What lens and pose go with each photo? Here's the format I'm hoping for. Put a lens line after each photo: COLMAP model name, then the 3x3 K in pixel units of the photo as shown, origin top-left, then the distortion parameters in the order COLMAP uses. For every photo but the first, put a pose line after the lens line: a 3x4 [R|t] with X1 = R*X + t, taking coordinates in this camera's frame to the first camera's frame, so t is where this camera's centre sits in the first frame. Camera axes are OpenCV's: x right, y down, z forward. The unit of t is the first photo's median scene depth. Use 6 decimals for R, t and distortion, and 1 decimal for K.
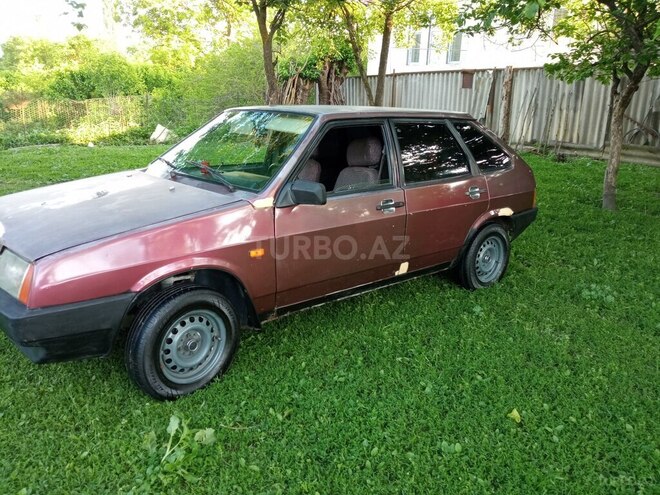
lens RADIAL K [[549.0, 0, 333.4], [0, 549.0, 246.3], [0, 0, 1]] dist [0.082082, -0.130086]
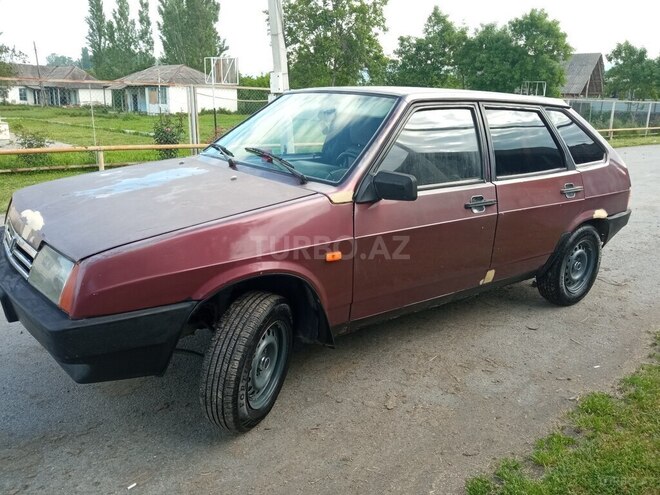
lens RADIAL K [[549.0, 0, 331.1], [0, 549.0, 248.6], [0, 0, 1]] dist [0.082082, -0.130086]
pose [[0.998511, 0.024948, -0.048521, -0.078663], [-0.024613, 0.999669, 0.007475, -0.004123], [0.048691, -0.006270, 0.998794, 0.122290]]
